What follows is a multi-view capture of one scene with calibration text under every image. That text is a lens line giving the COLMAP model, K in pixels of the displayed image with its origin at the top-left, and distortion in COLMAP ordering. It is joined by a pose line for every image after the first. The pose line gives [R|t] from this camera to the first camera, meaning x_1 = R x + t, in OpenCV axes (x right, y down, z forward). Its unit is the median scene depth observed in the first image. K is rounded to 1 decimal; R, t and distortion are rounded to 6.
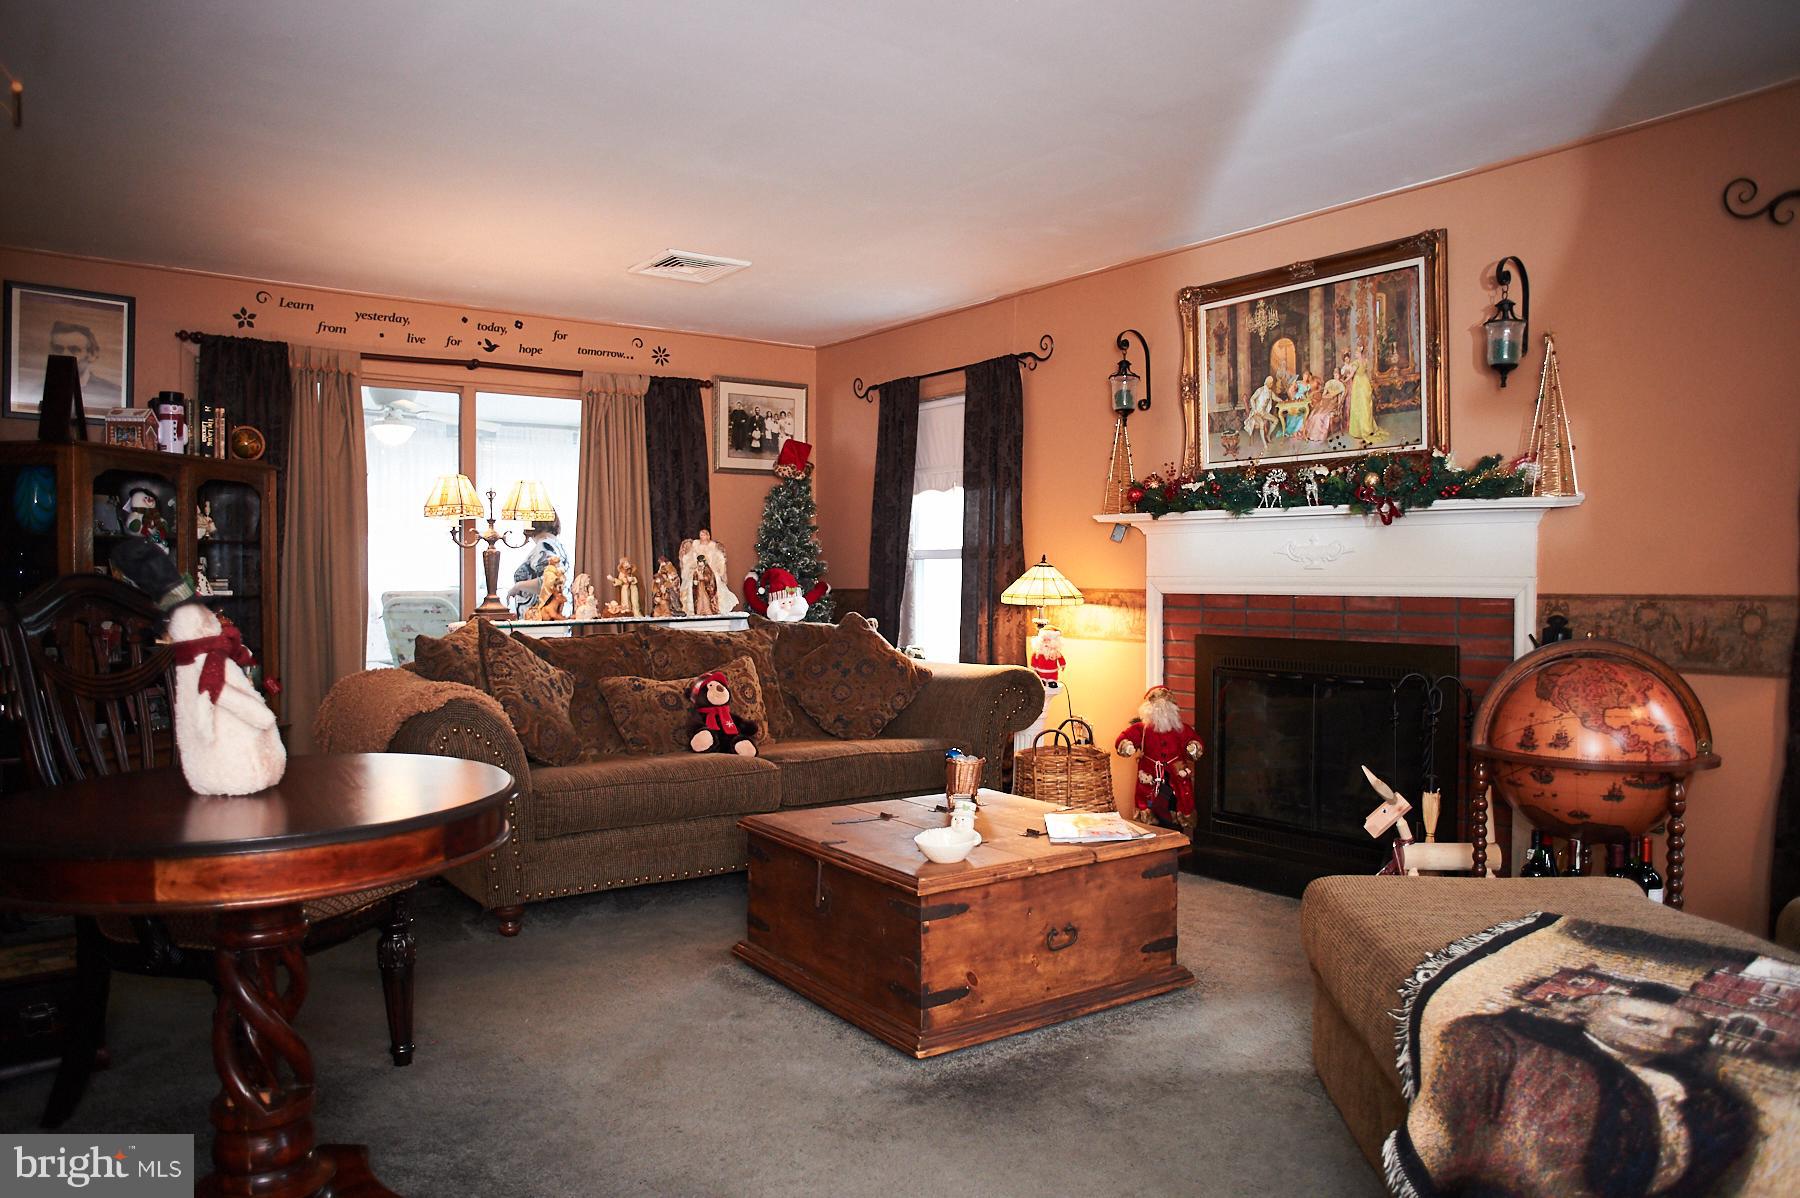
lens RADIAL K [[1247.5, 0, 900.0], [0, 1247.5, 598.8], [0, 0, 1]] dist [-0.098755, 0.085005]
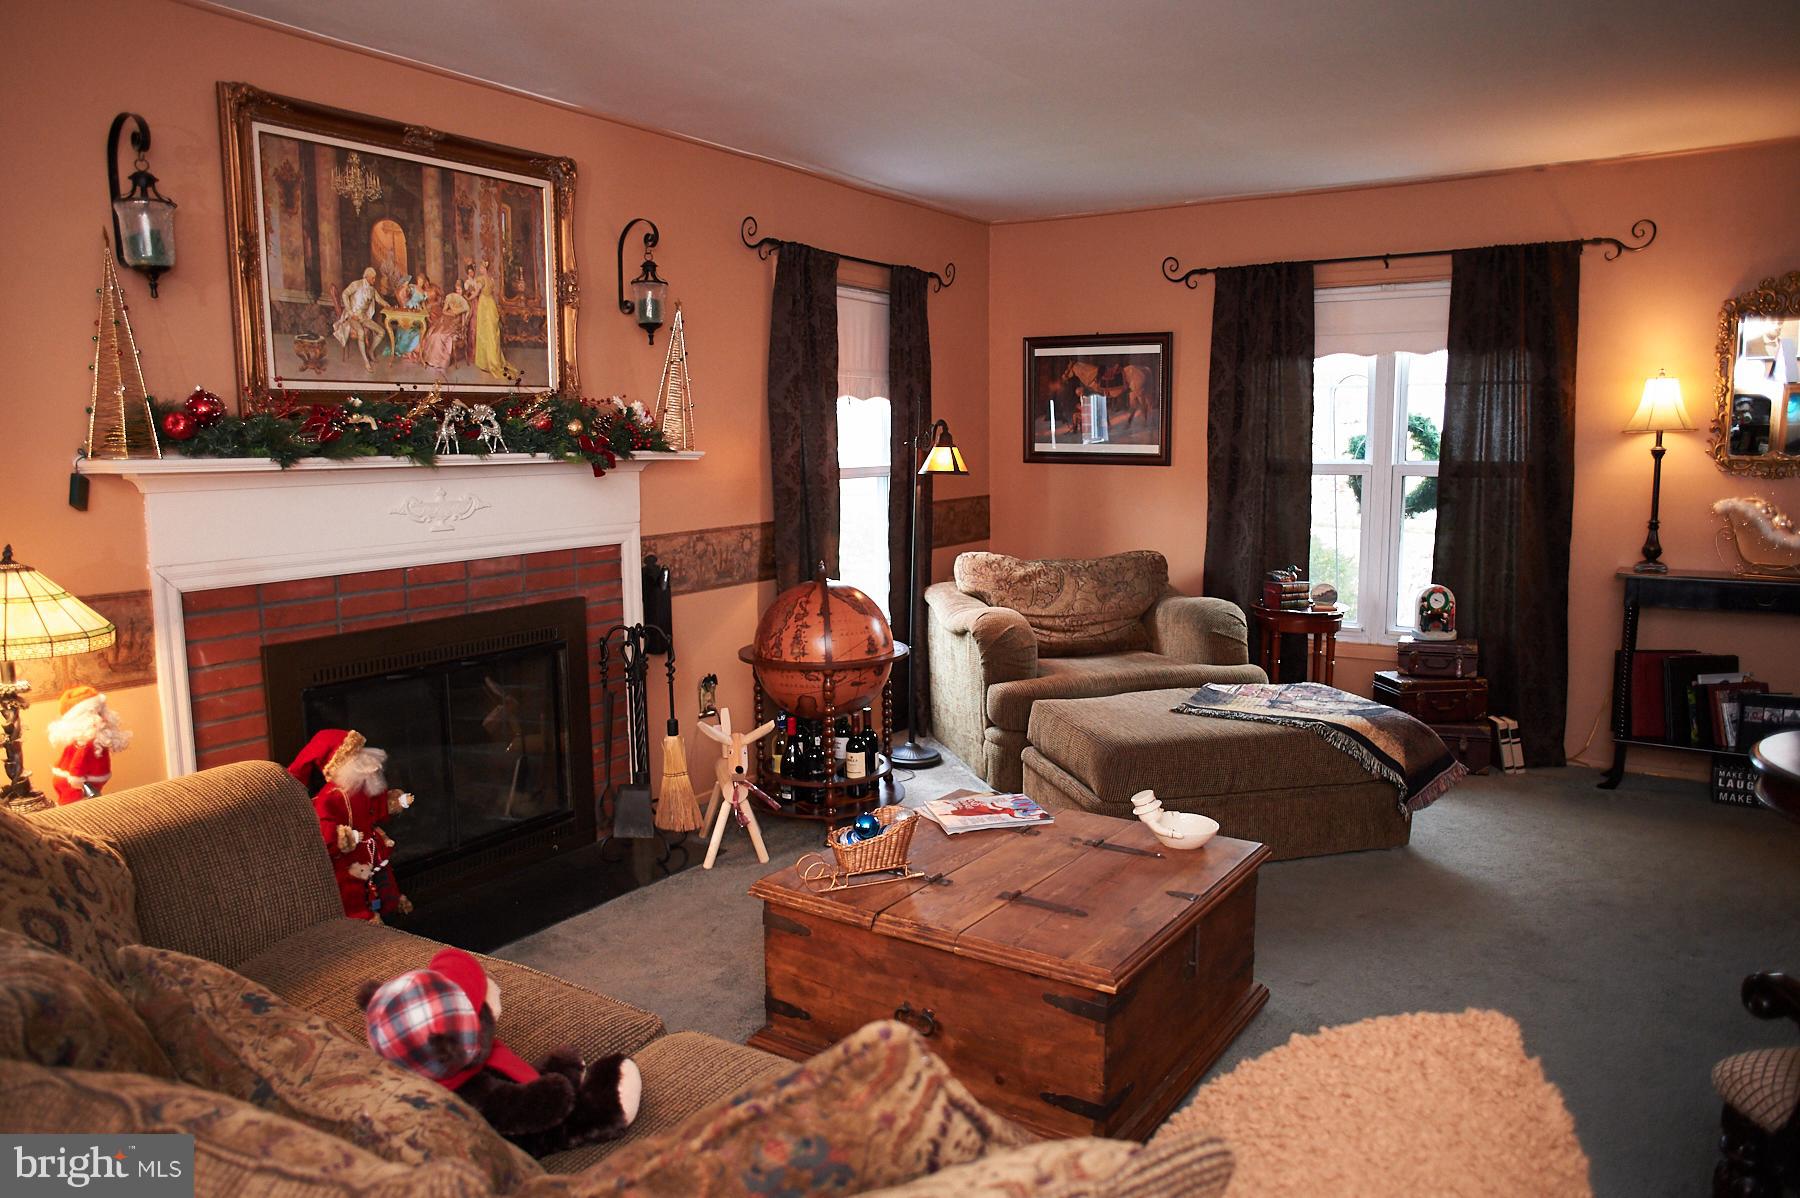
lens RADIAL K [[1247.5, 0, 900.0], [0, 1247.5, 598.8], [0, 0, 1]] dist [-0.098755, 0.085005]
pose [[-0.369271, -0.121072, 0.921401, -0.506493], [0.023398, 0.989952, 0.139457, -0.084191], [-0.929027, 0.073057, -0.362728, 1.015822]]
